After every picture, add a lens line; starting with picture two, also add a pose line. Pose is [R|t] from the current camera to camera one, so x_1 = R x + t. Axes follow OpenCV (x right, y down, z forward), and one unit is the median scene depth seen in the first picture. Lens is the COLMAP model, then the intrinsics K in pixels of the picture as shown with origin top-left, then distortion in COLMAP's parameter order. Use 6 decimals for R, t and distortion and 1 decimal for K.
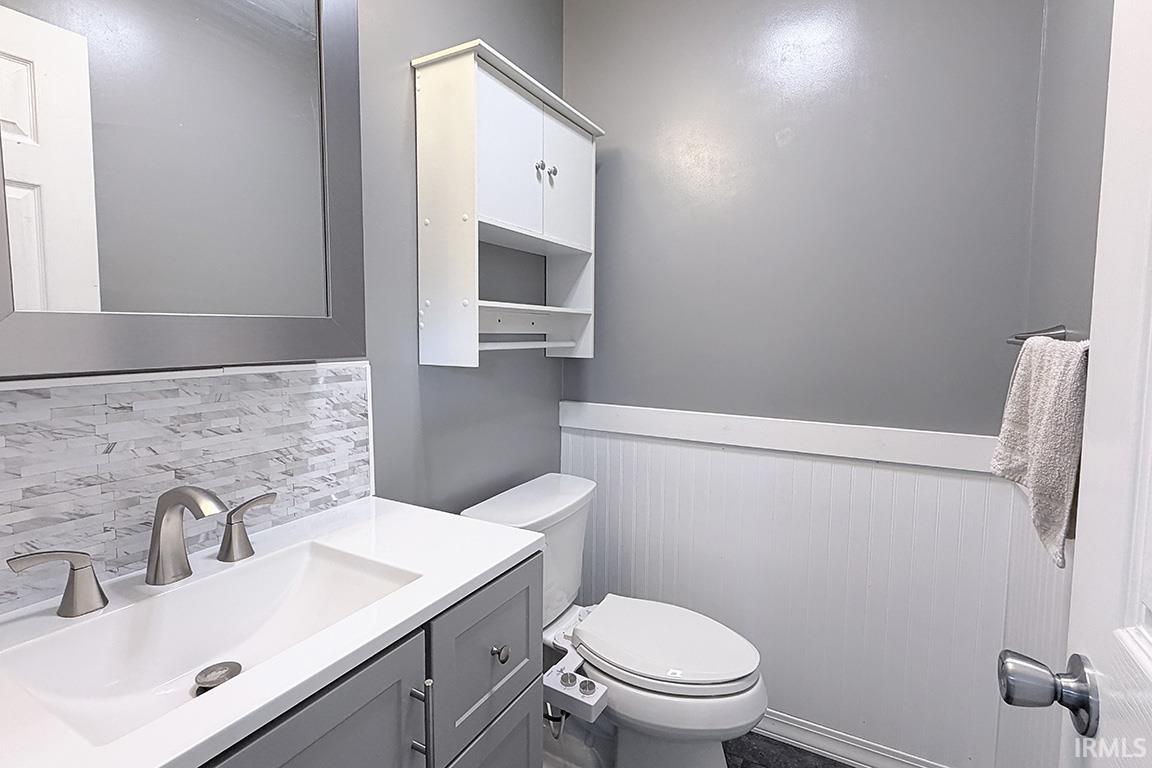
lens RADIAL K [[546.4, 0, 576.0], [0, 546.4, 384.0], [0, 0, 1]] dist [-0.000114, 0.000005]
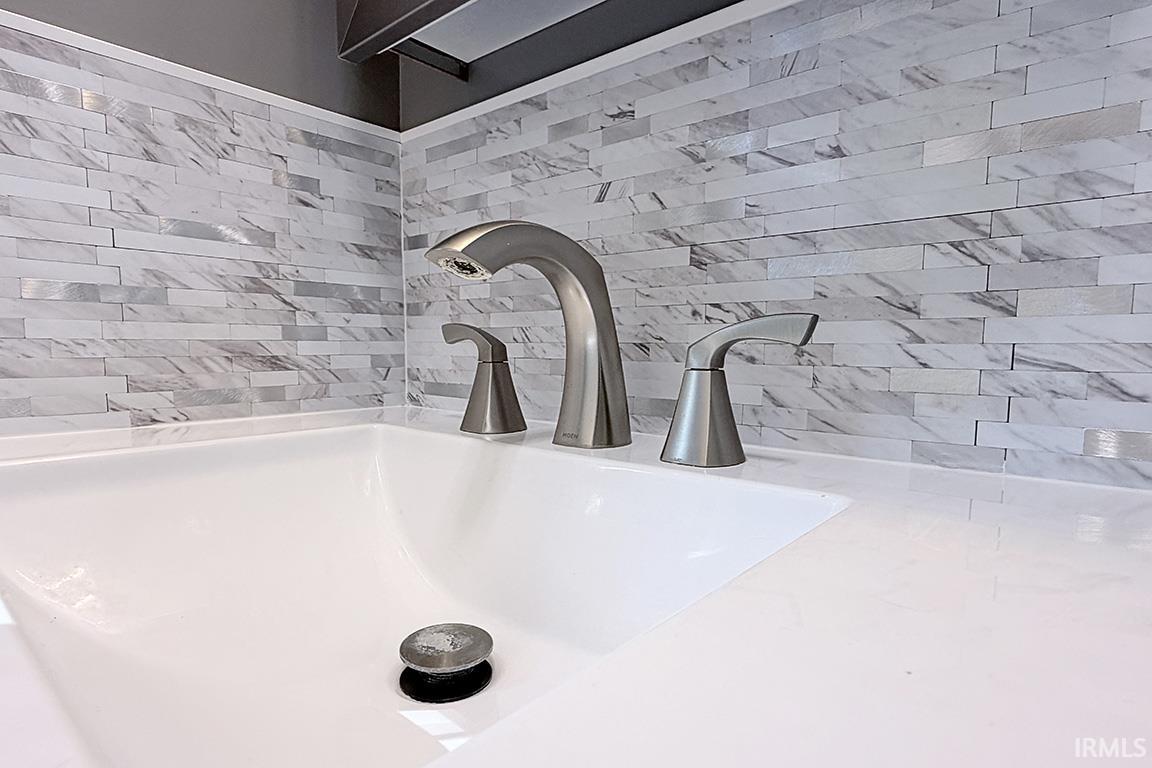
lens RADIAL K [[616.1, 0, 574.9], [0, 616.1, 401.2], [0, 0, 1]] dist [0.000651, 0.000061]
pose [[-0.203101, 0.079853, -0.975896, -0.180020], [-0.101281, 0.989610, 0.102053, 0.230420], [0.973905, 0.119567, -0.192904, 0.960414]]
